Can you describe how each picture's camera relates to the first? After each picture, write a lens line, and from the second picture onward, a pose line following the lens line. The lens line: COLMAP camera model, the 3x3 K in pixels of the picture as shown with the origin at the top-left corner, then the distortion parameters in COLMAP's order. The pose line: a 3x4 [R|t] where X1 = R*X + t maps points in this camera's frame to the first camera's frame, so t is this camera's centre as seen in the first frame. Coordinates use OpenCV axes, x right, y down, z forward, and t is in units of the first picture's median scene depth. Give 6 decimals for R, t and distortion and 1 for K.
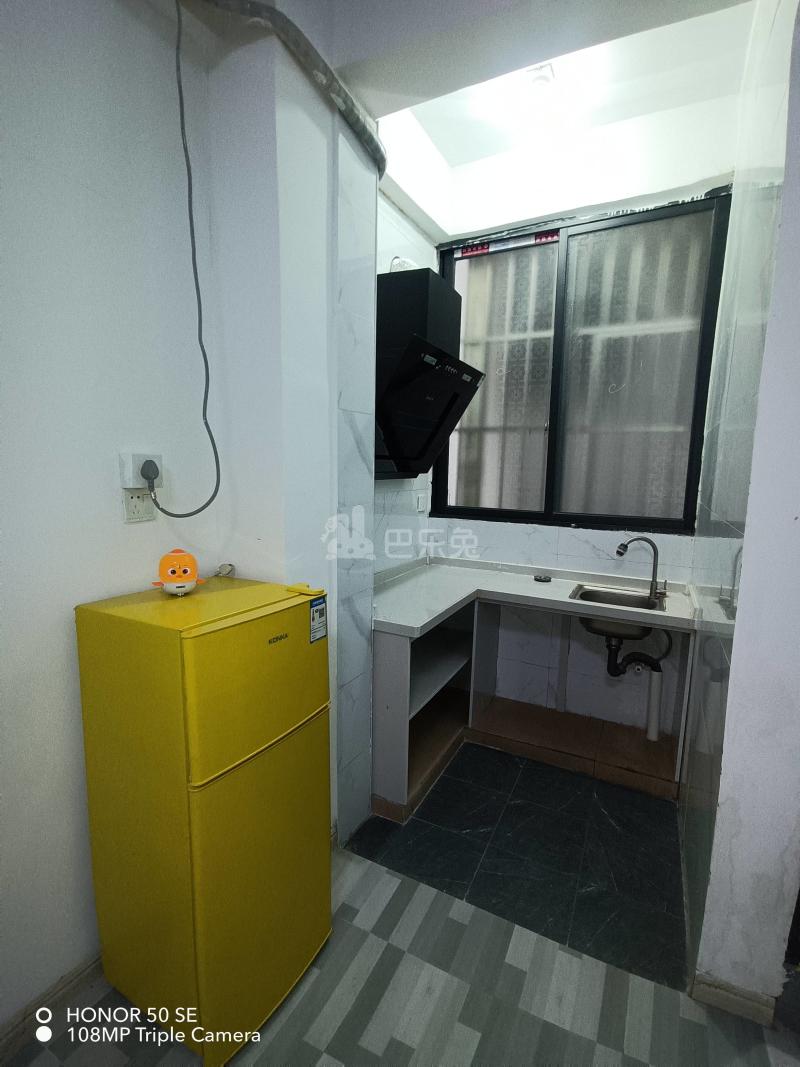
lens RADIAL K [[494.8, 0, 402.4], [0, 494.8, 535.7], [0, 0, 1]] dist [-0.008640, 0.005274]
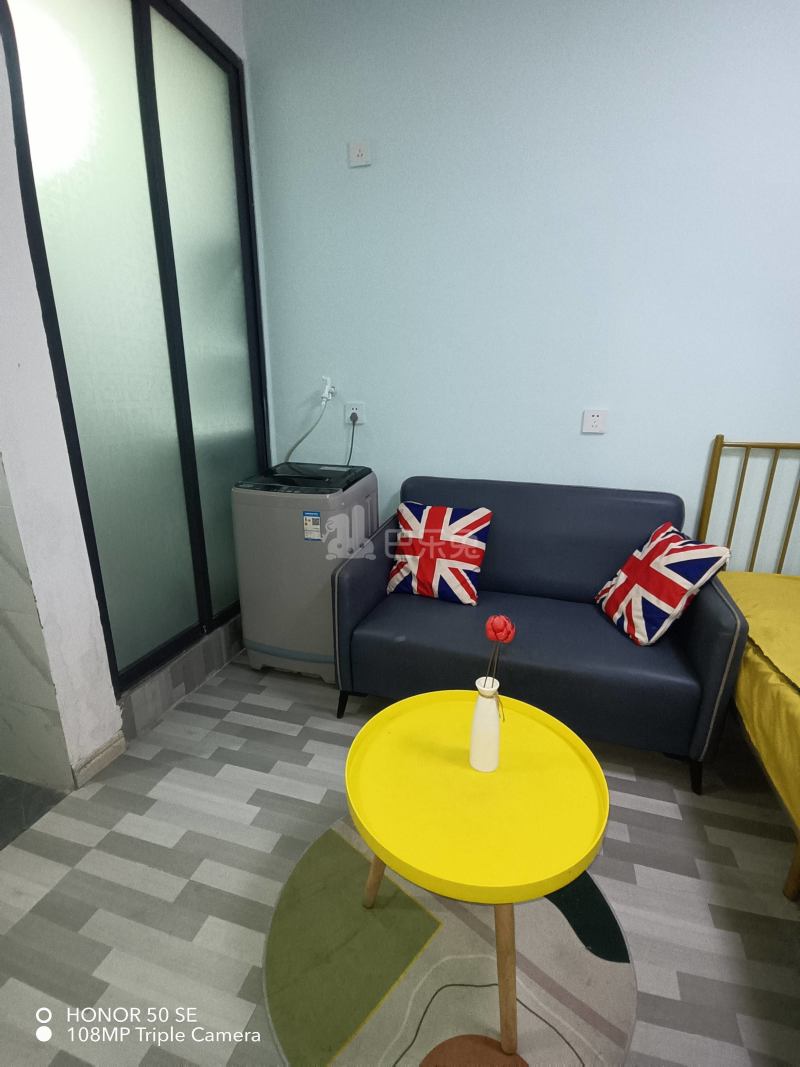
lens RADIAL K [[494.8, 0, 419.6], [0, 494.8, 546.0], [0, 0, 1]] dist [-0.008640, 0.005274]
pose [[-0.183992, -0.296282, 0.937211, -0.355490], [0.118616, 0.939828, 0.320396, 0.064422], [-0.975744, 0.170119, -0.137777, 0.177359]]
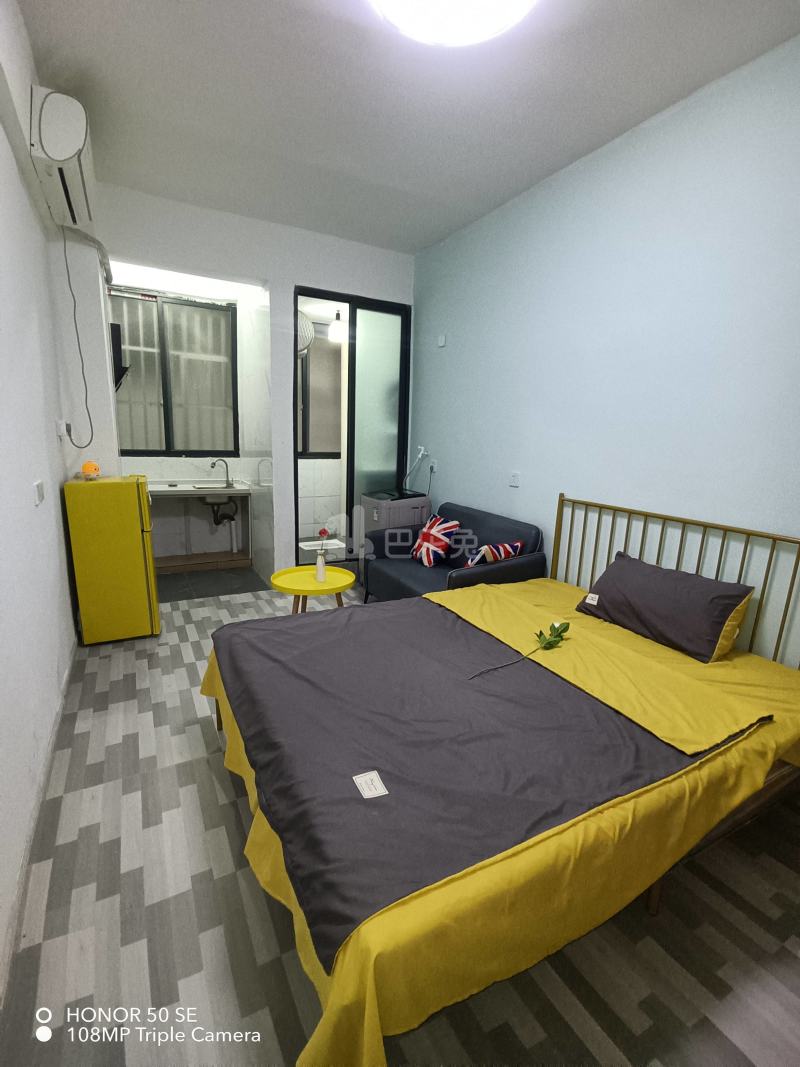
lens RADIAL K [[494.8, 0, 406.5], [0, 494.8, 541.8], [0, 0, 1]] dist [-0.008640, 0.005274]
pose [[0.559772, -0.172085, 0.810582, -1.102999], [0.081293, 0.984885, 0.152949, 0.117608], [-0.824650, -0.019722, 0.565300, -1.145806]]
